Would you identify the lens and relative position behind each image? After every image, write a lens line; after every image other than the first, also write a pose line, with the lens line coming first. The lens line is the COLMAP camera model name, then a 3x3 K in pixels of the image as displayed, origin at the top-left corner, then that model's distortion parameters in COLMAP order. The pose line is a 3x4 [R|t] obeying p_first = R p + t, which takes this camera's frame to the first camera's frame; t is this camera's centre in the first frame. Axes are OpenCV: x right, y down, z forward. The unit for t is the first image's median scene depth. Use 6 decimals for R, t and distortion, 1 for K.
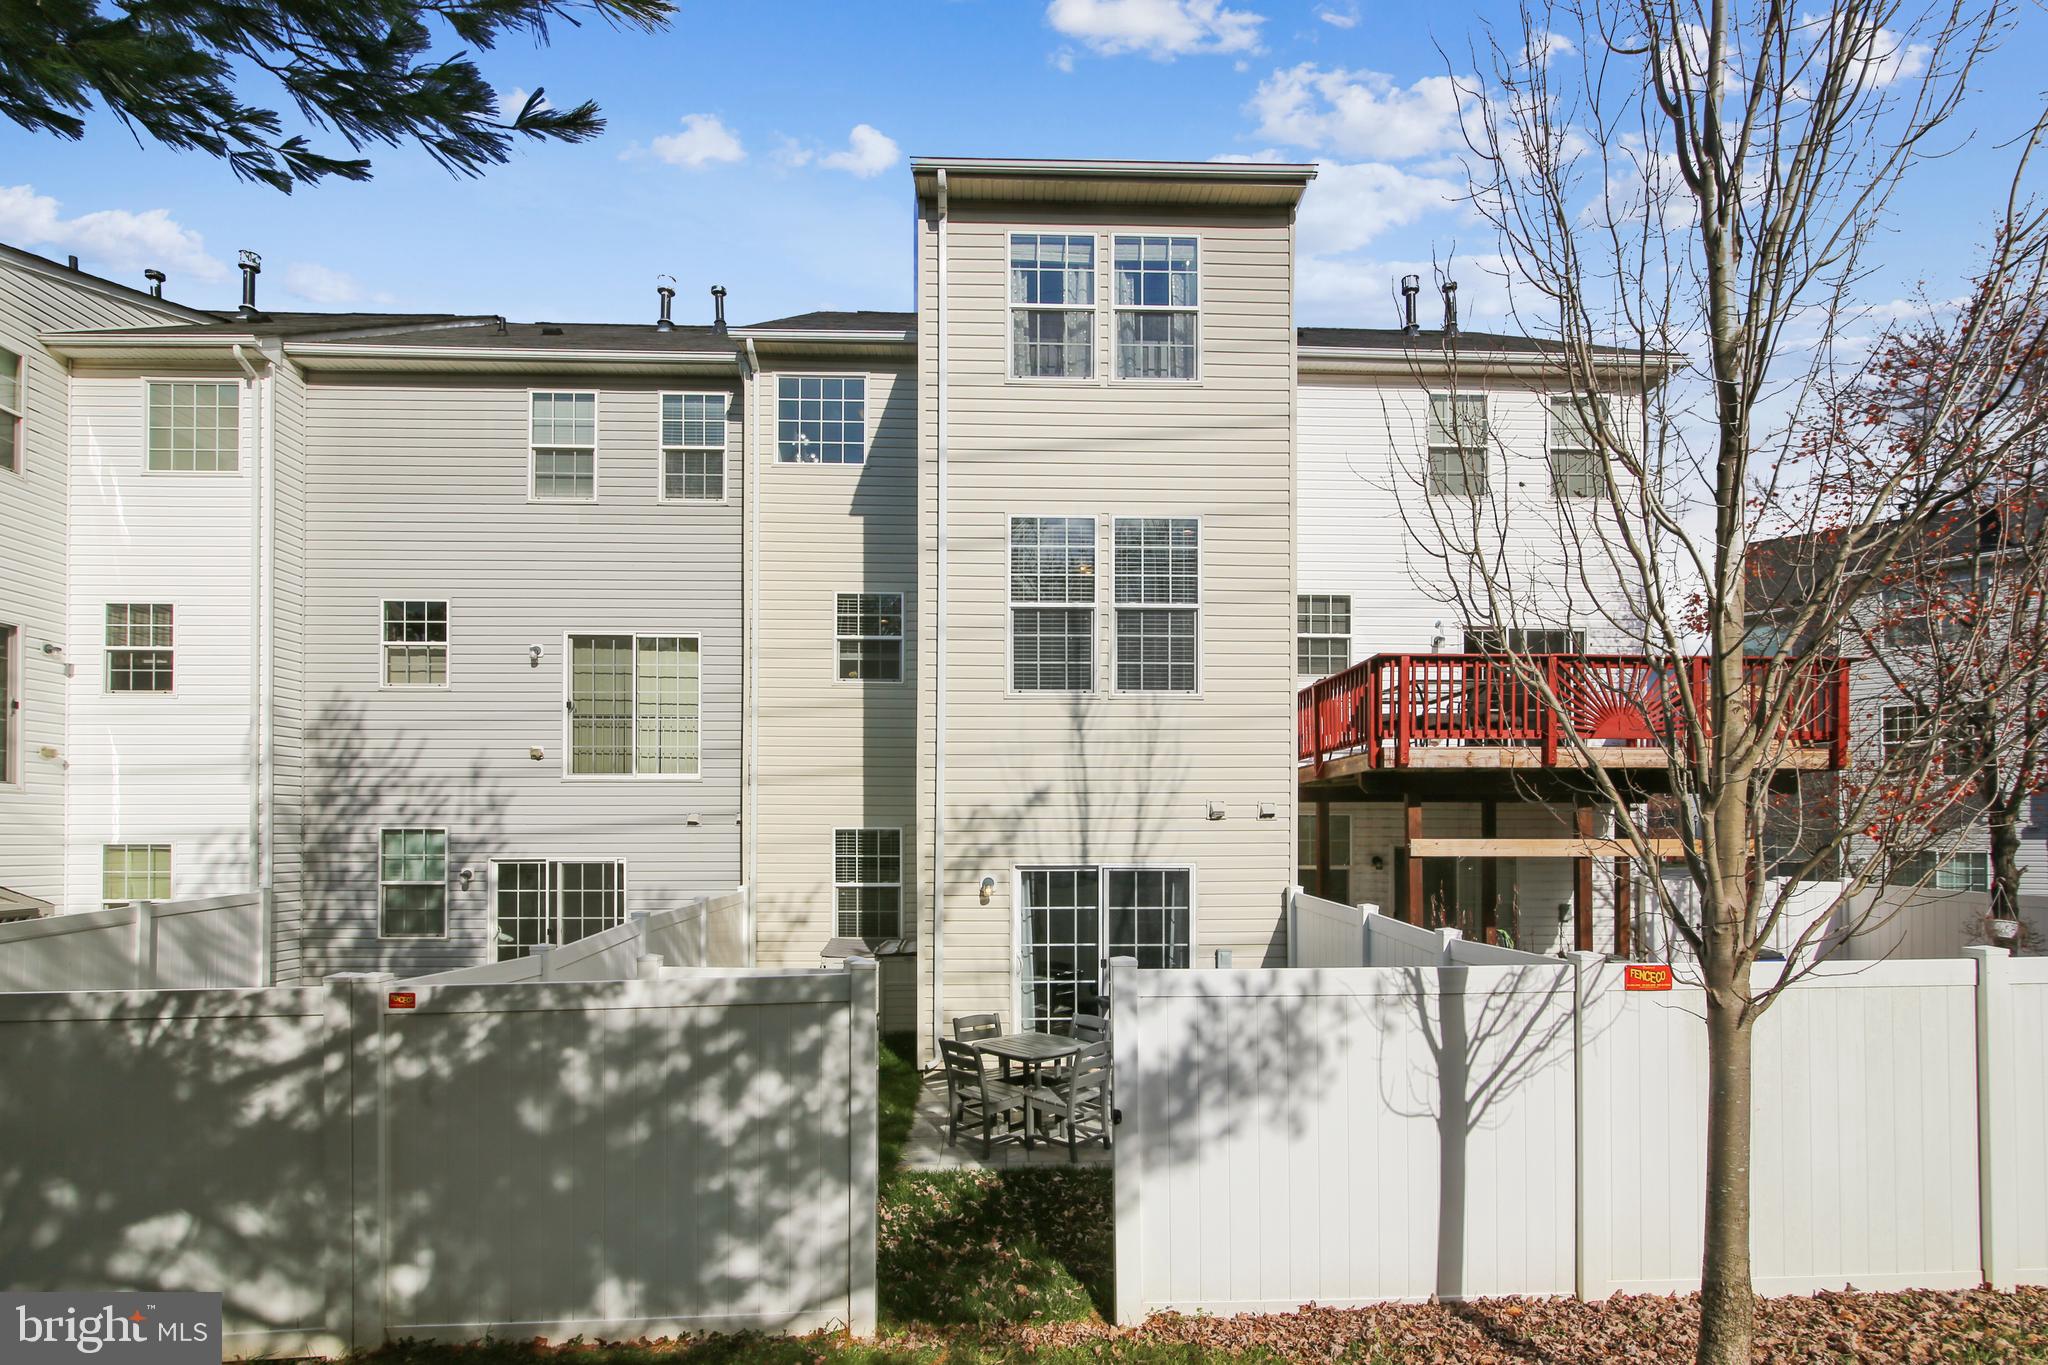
lens RADIAL K [[978.0, 0, 1032.1], [0, 978.0, 835.0], [0, 0, 1]] dist [-0.001020, 0.000486]
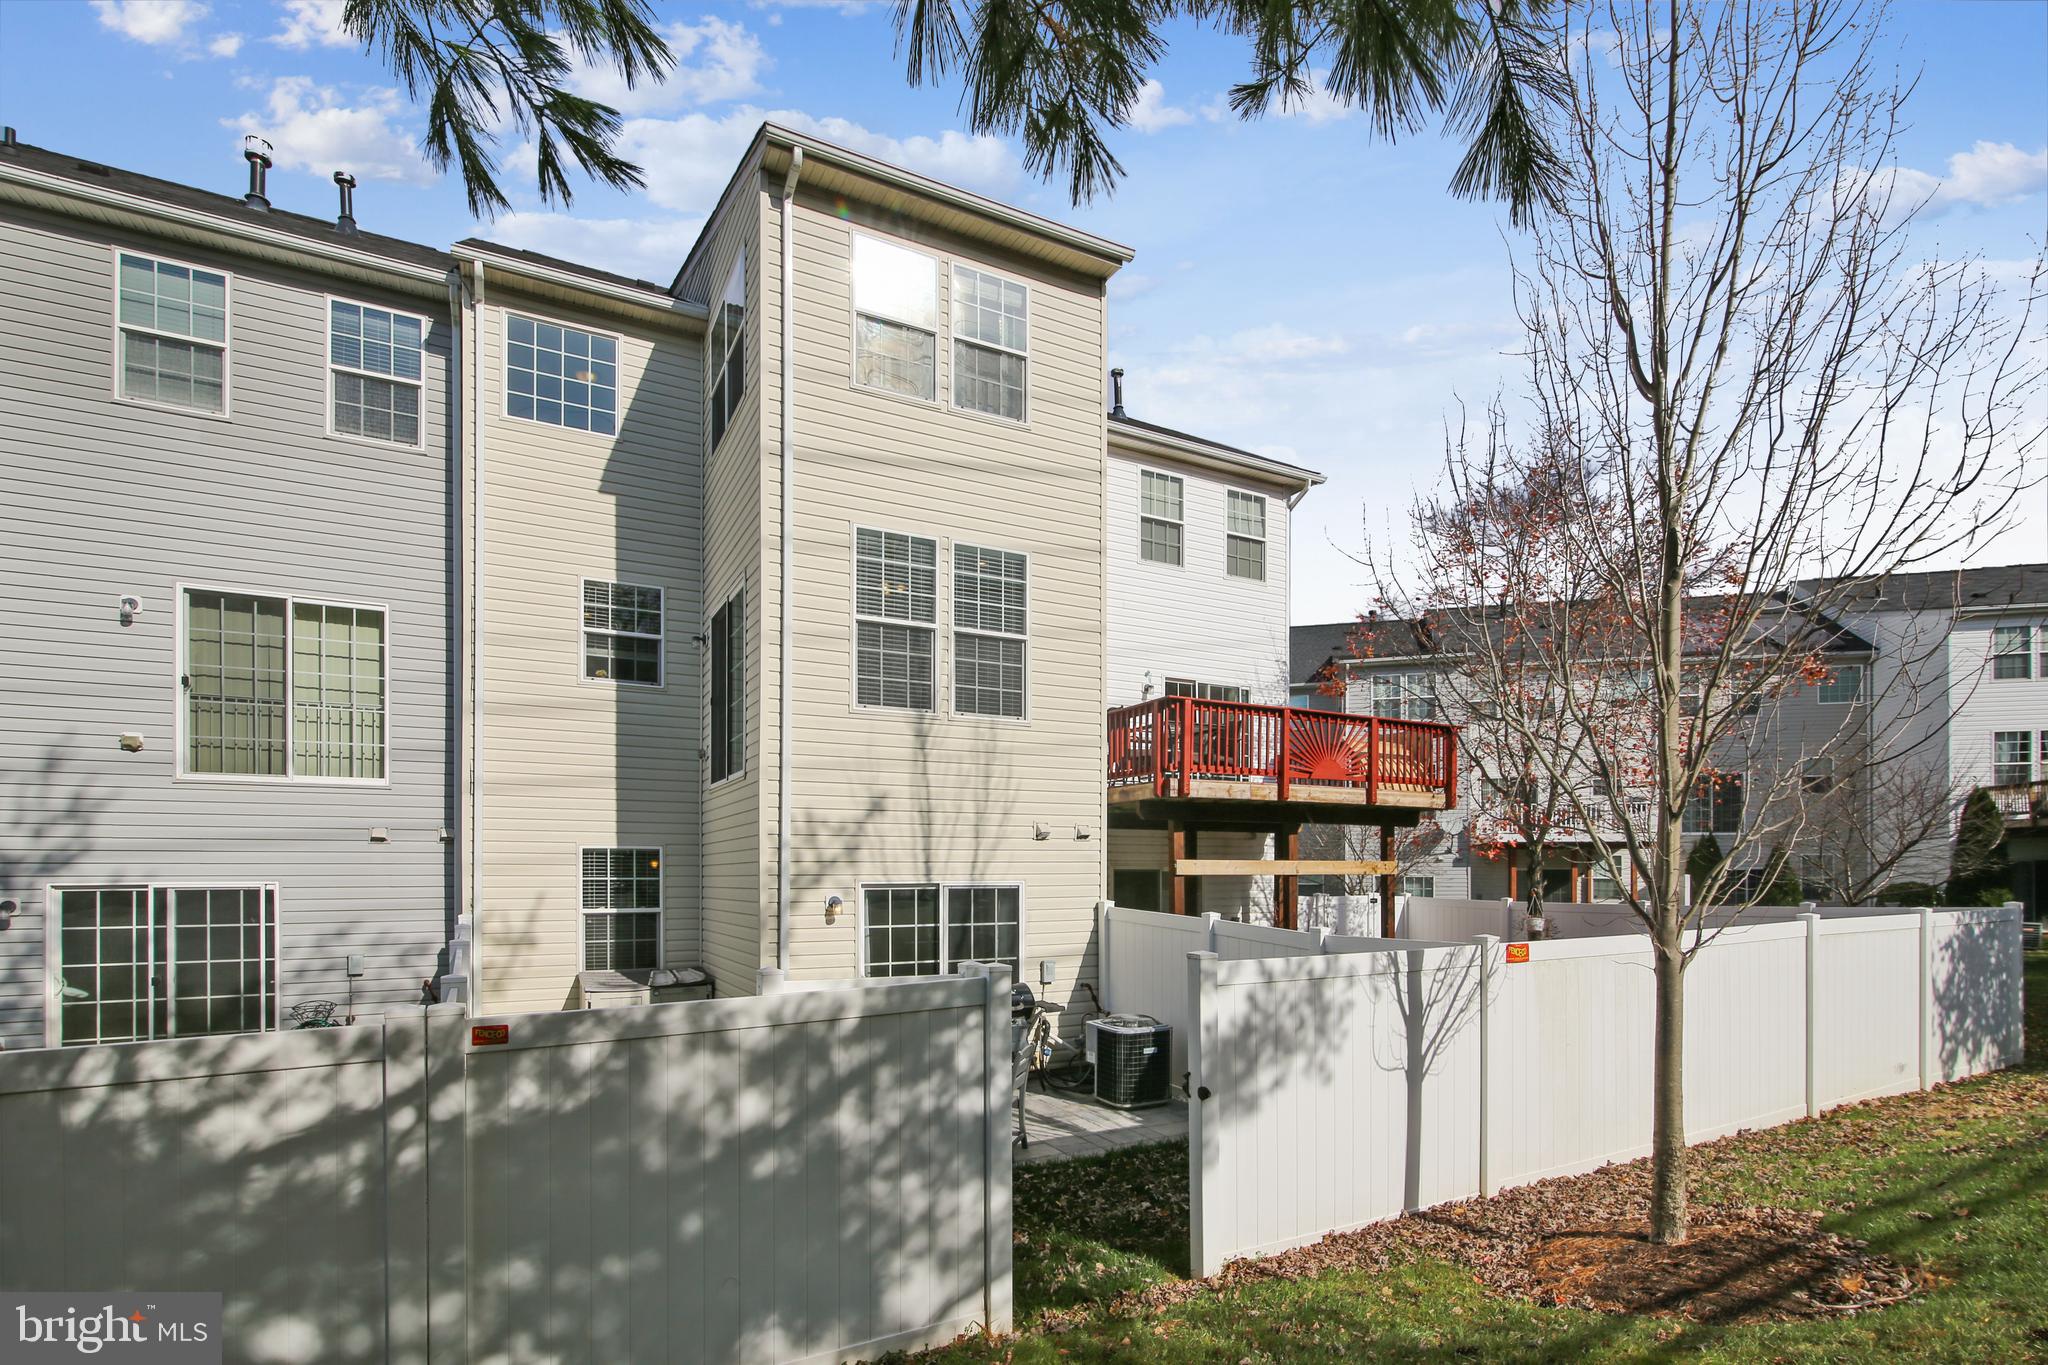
lens RADIAL K [[989.6, 0, 1022.7], [0, 989.6, 876.7], [0, 0, 1]] dist [-0.000391, -0.000387]
pose [[0.899940, -0.002772, 0.436004, -0.273609], [-0.000953, 0.999965, 0.008326, 0.014109], [-0.436012, -0.007908, 0.899906, 0.032813]]
